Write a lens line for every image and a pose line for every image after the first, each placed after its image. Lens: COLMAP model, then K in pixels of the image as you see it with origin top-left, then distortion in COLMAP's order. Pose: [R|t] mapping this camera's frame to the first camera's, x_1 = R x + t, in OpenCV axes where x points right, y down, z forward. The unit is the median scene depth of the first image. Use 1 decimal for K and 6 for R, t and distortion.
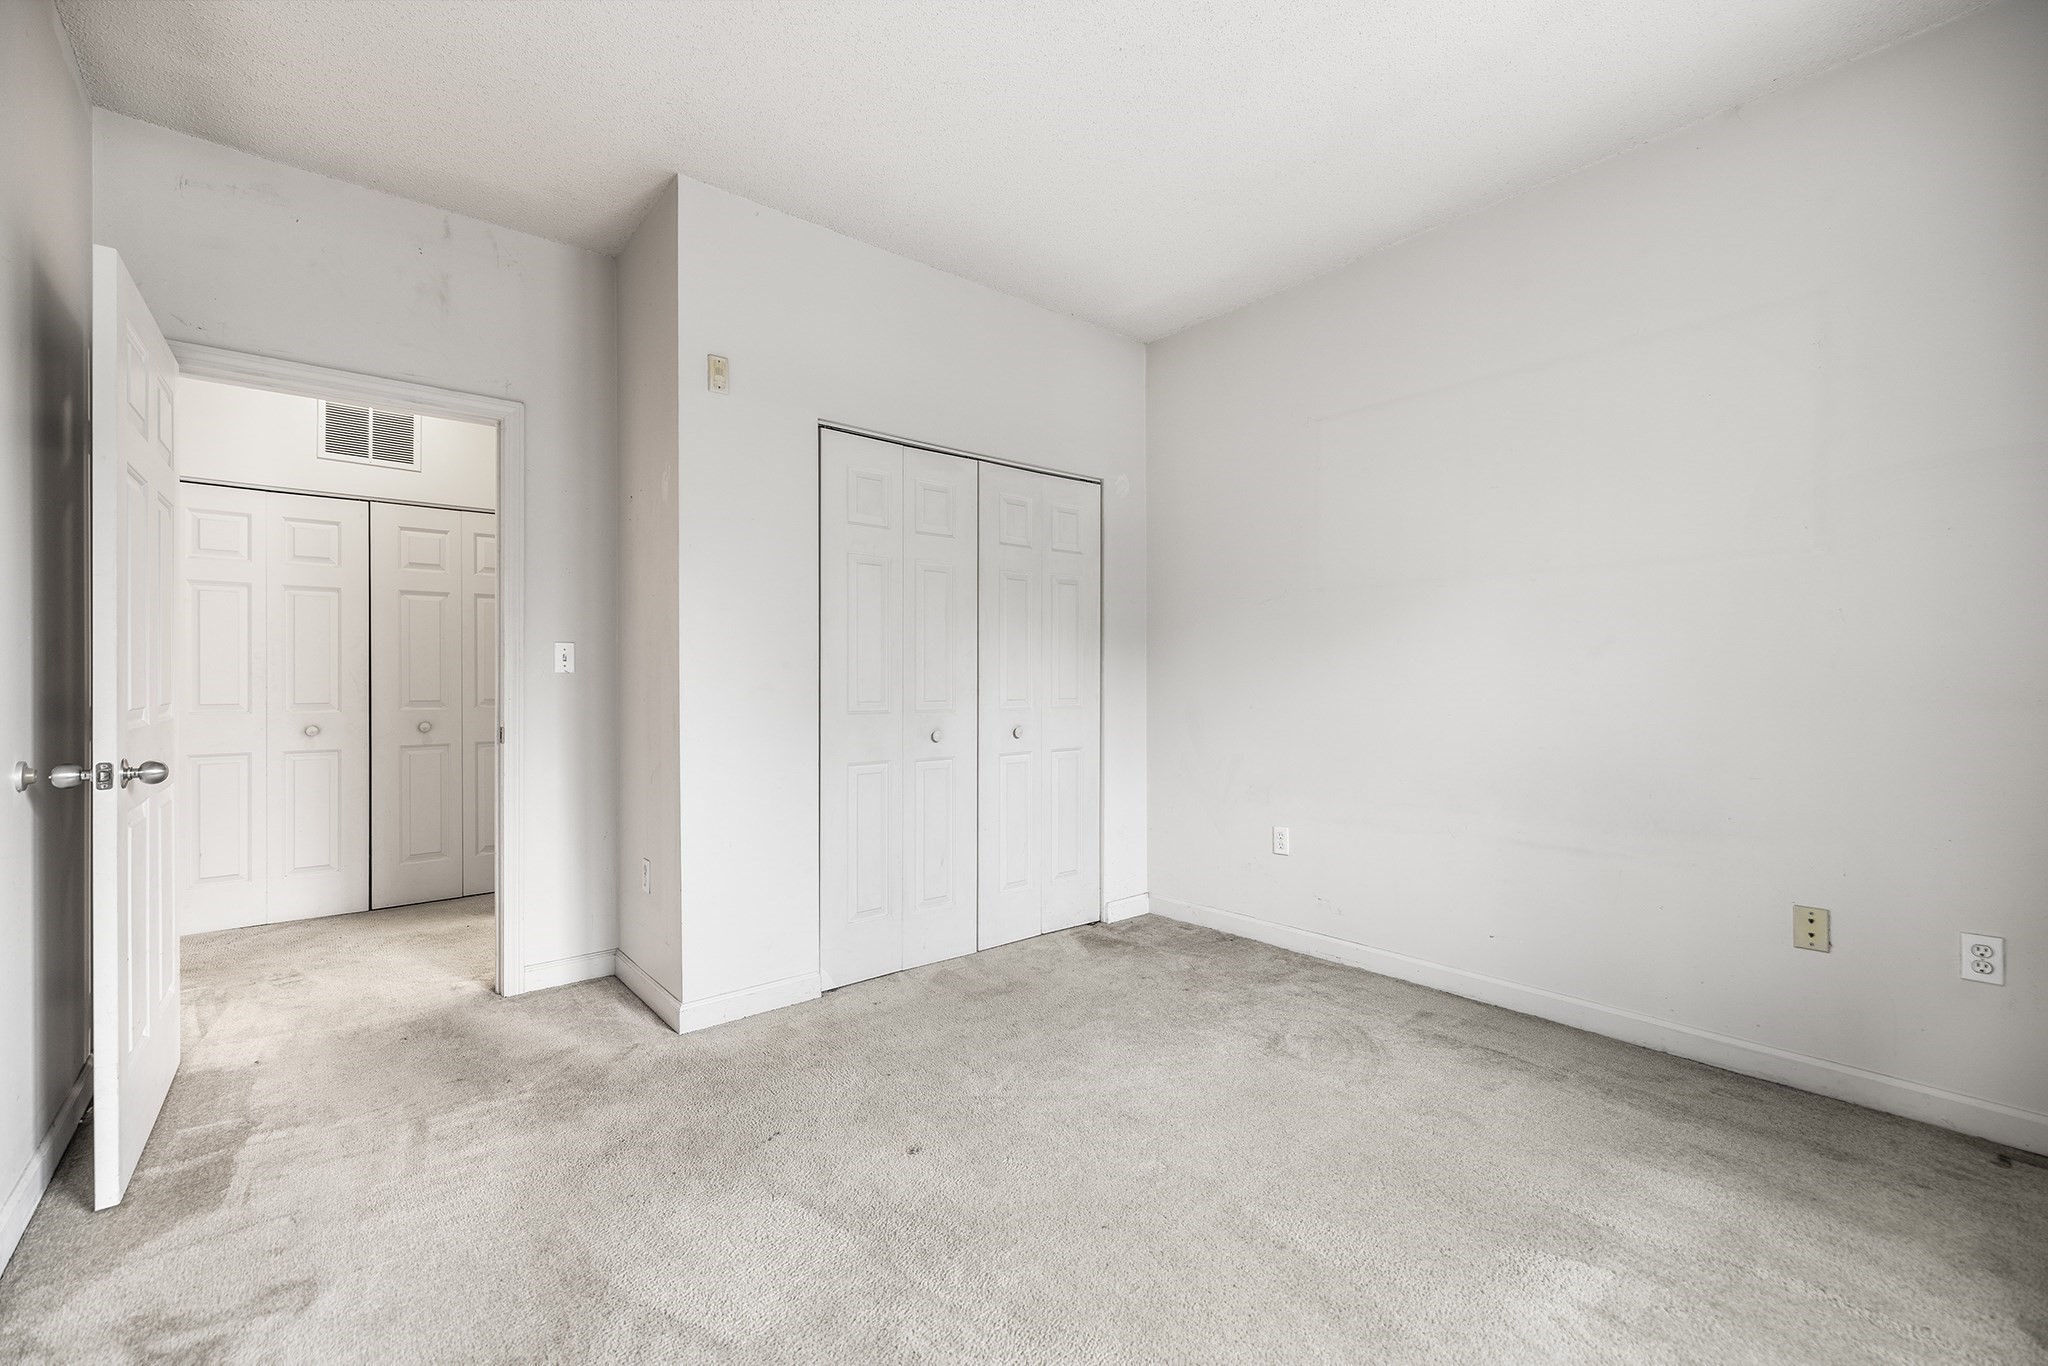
lens RADIAL K [[866.9, 0, 1027.4], [0, 866.9, 687.2], [0, 0, 1]] dist [0.002727, 0.000225]
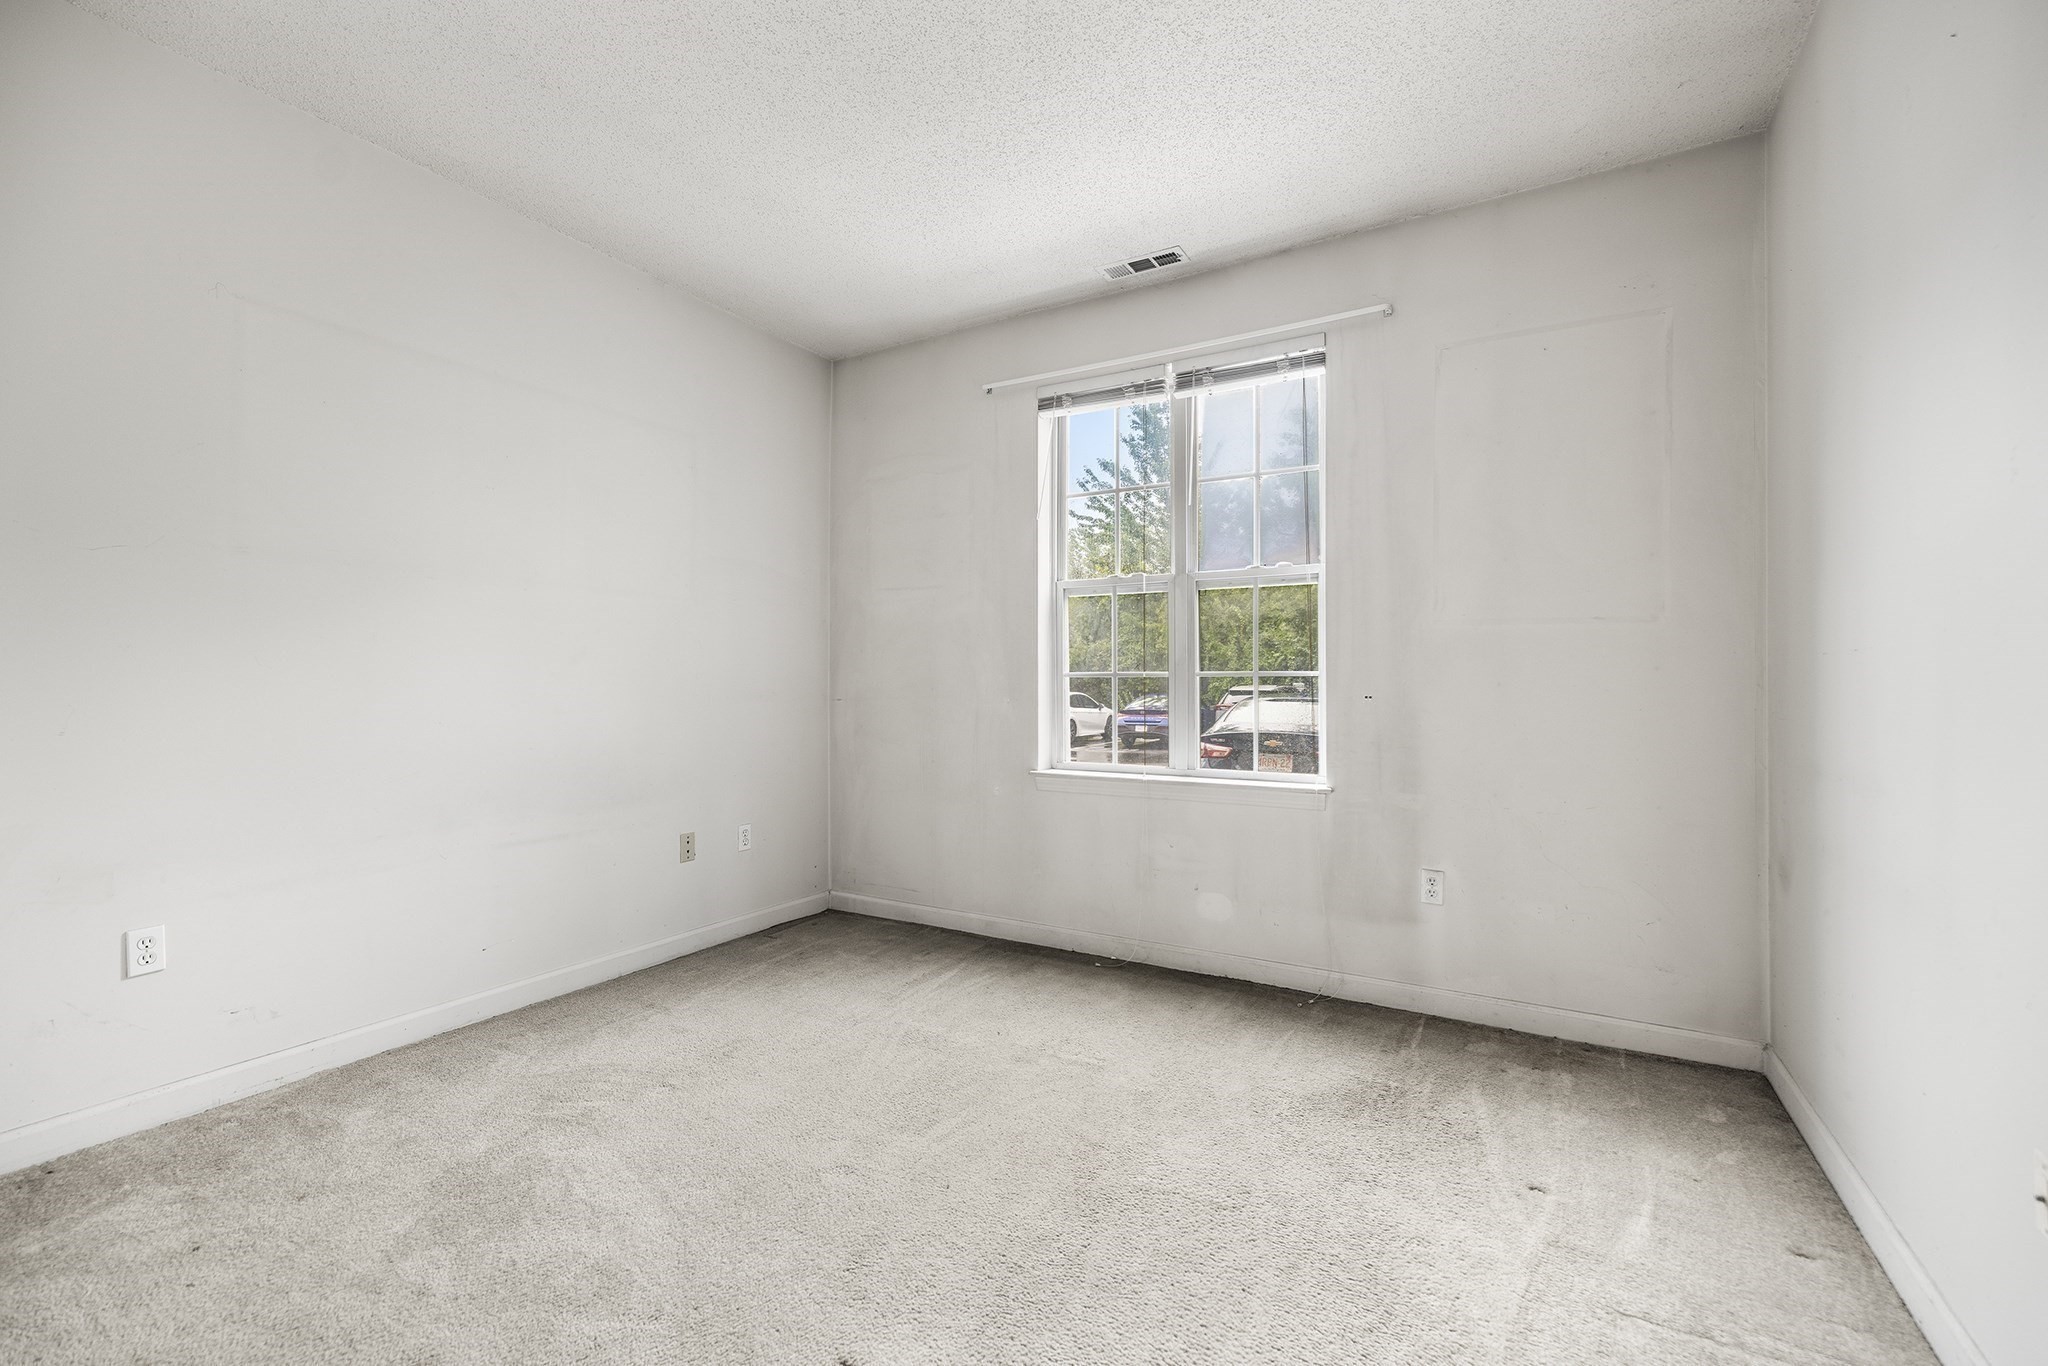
lens RADIAL K [[866.9, 0, 1057.6], [0, 866.9, 670.7], [0, 0, 1]] dist [0.002727, 0.000225]
pose [[-0.375912, 0.008241, 0.926619, -0.625783], [-0.005573, 0.999922, -0.011154, -0.015903], [-0.926639, -0.009357, -0.375837, 0.804845]]
